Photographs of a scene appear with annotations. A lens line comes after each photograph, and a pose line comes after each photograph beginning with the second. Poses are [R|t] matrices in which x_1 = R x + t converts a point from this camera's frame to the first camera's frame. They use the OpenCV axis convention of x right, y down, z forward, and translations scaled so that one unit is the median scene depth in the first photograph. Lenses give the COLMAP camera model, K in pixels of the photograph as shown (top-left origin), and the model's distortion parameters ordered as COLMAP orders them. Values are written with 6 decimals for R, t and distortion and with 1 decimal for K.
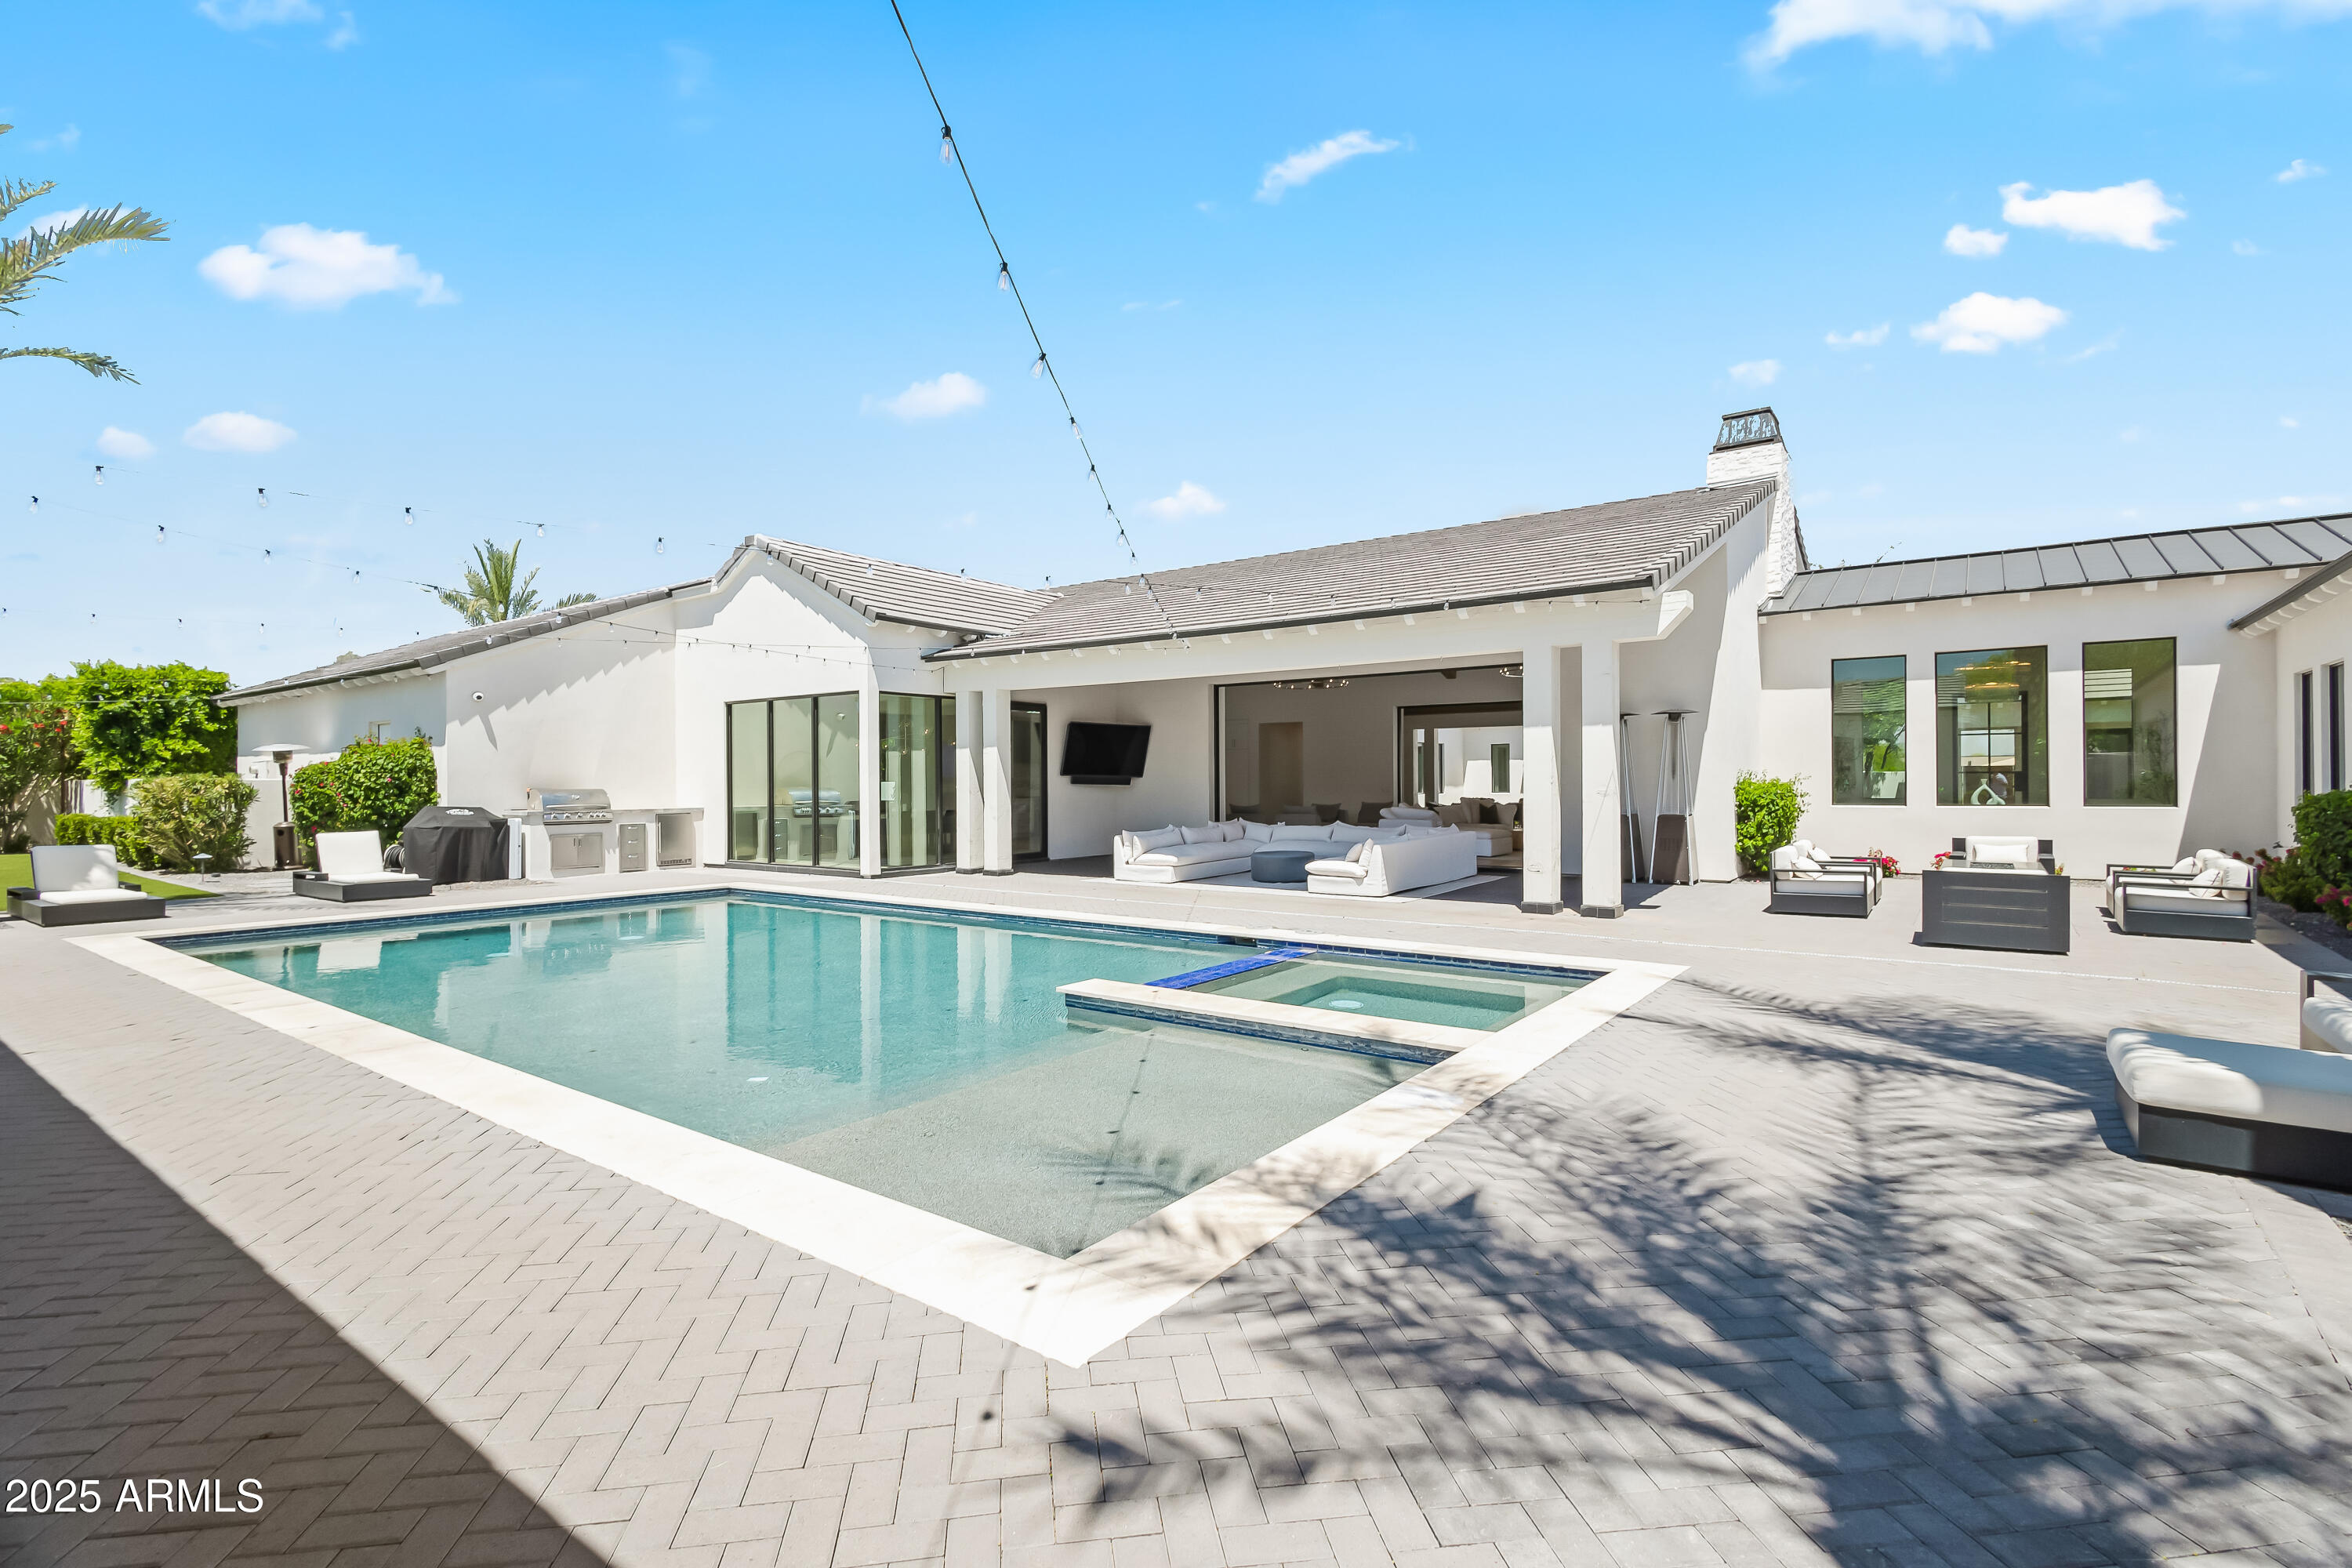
lens RADIAL K [[1078.9, 0, 1170.5], [0, 1078.9, 768.4], [0, 0, 1]] dist [-0.001963, -0.000176]
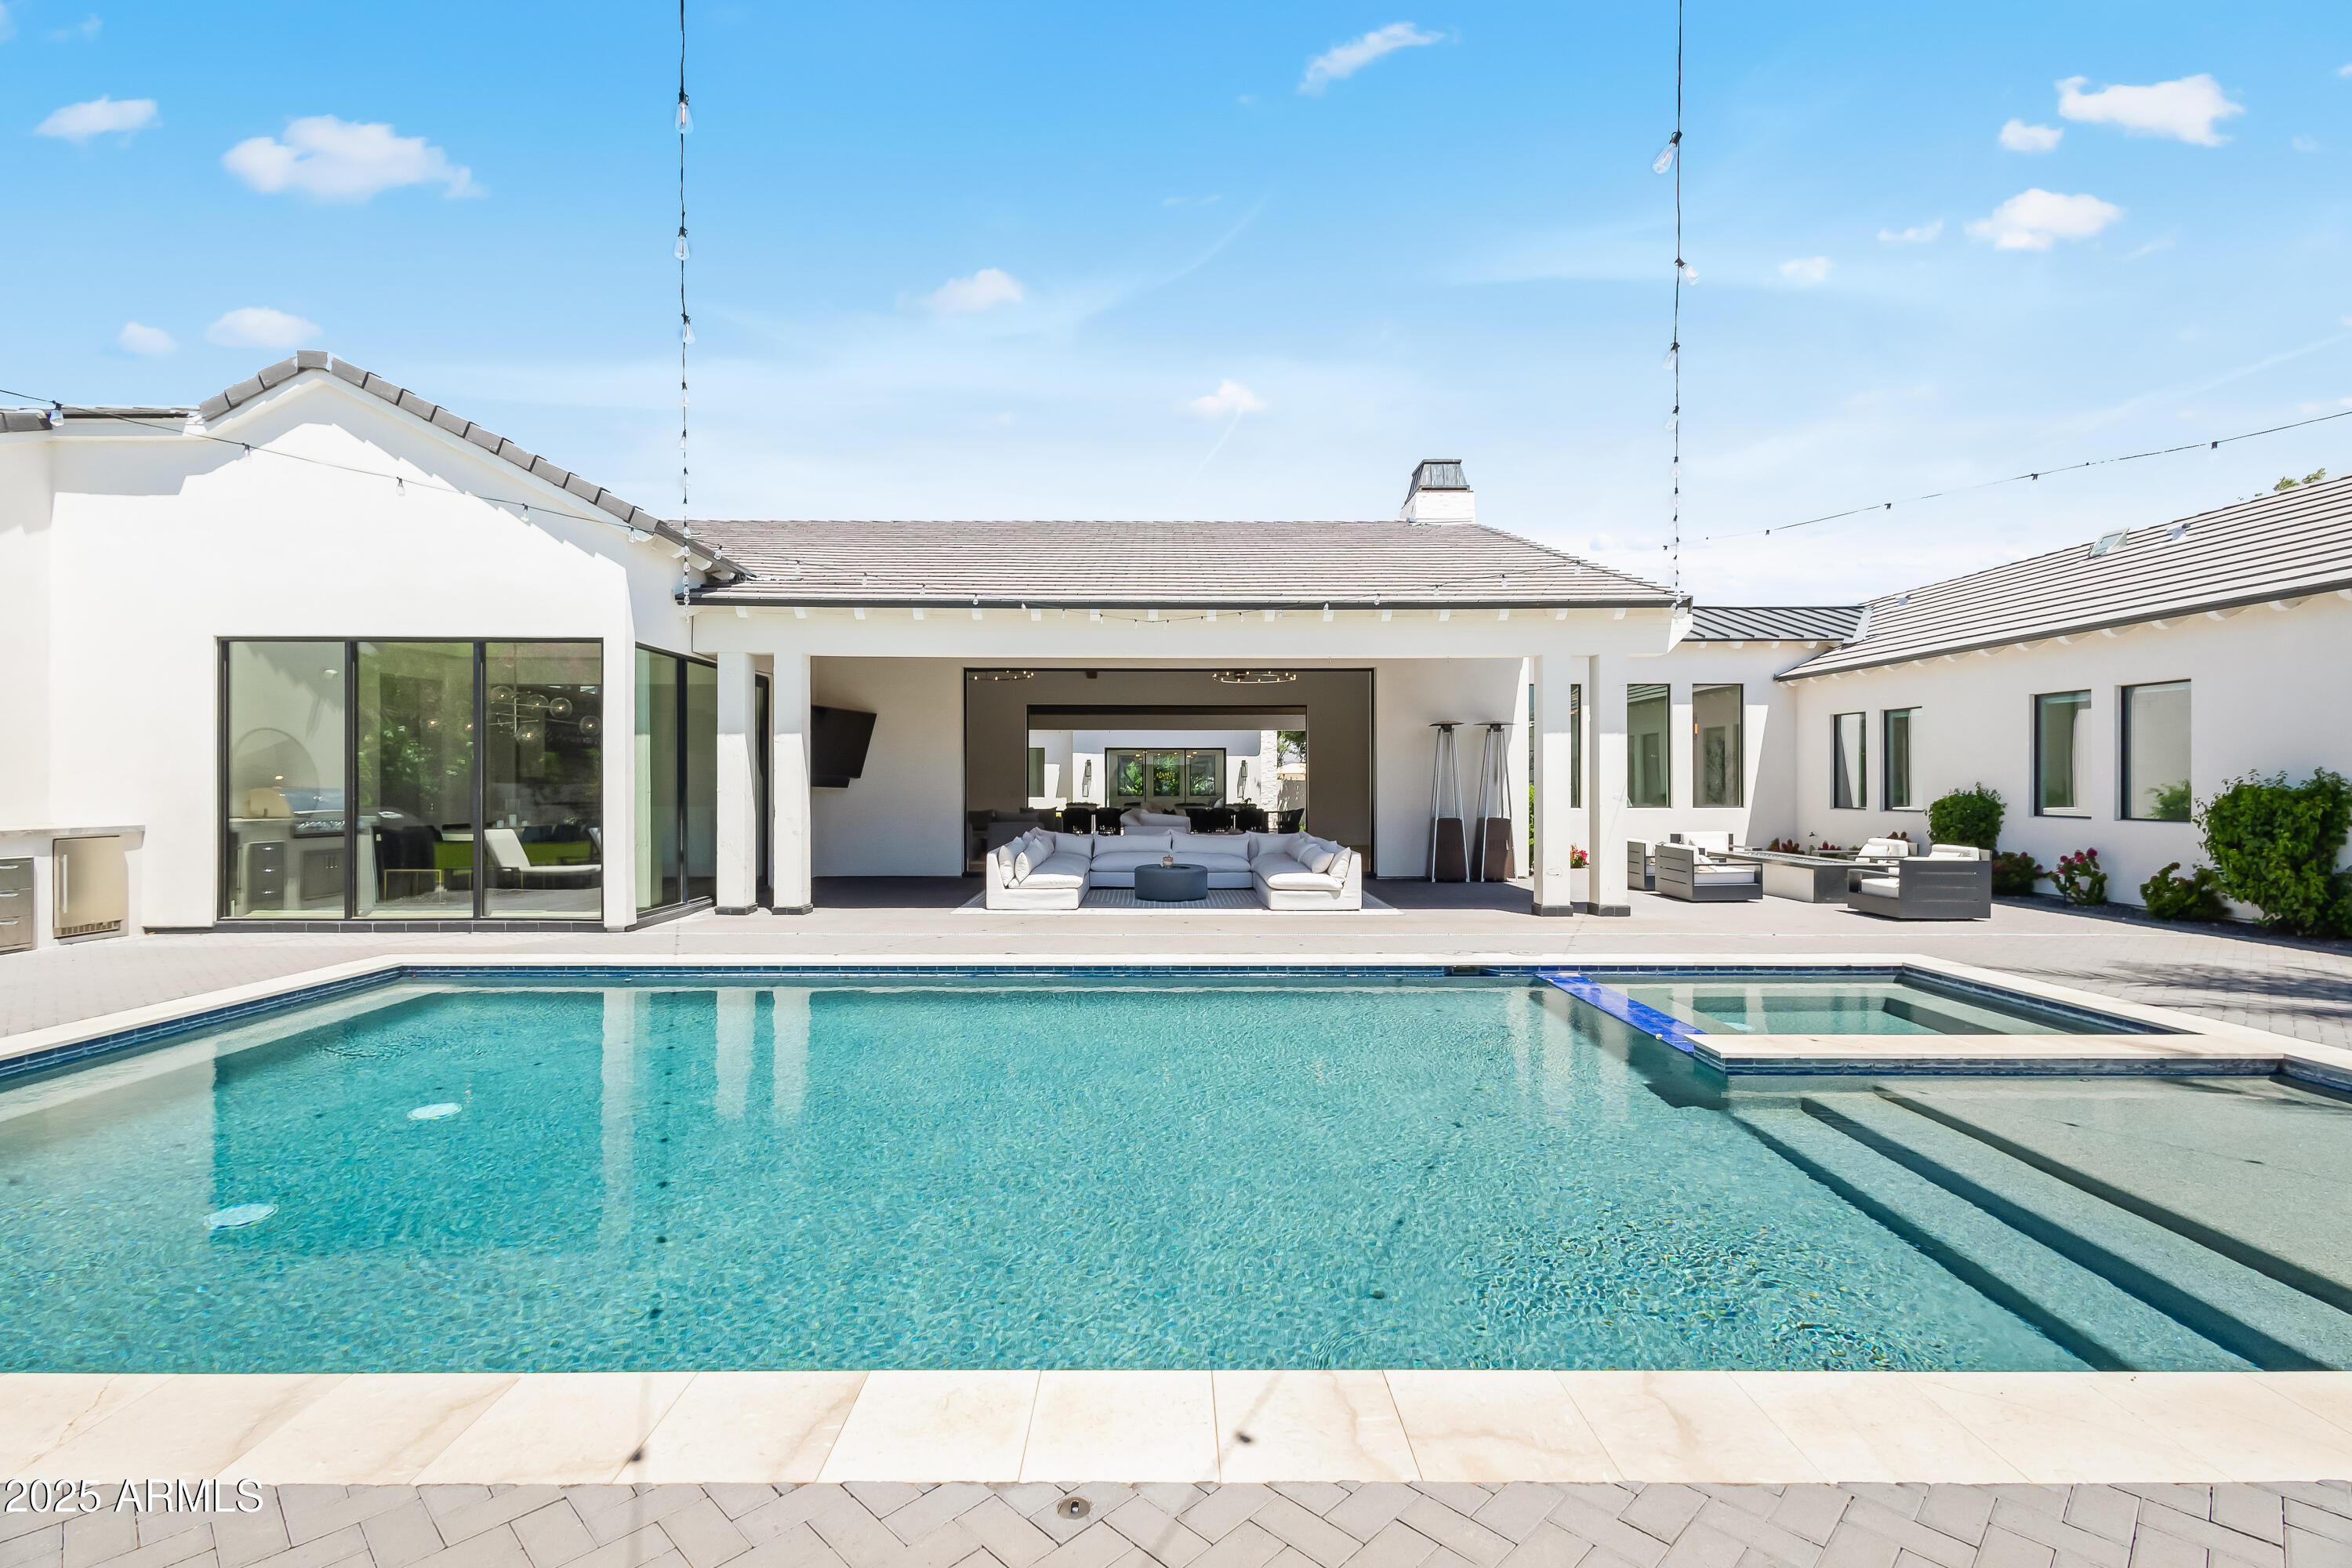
lens RADIAL K [[1086.9, 0, 1171.6], [0, 1086.9, 784.5], [0, 0, 1]] dist [0.005602, 0.000440]
pose [[0.800373, 0.006480, 0.599467, -0.412856], [-0.013401, 0.999885, 0.007084, 0.005137], [-0.599353, -0.013704, 0.800368, 0.285491]]
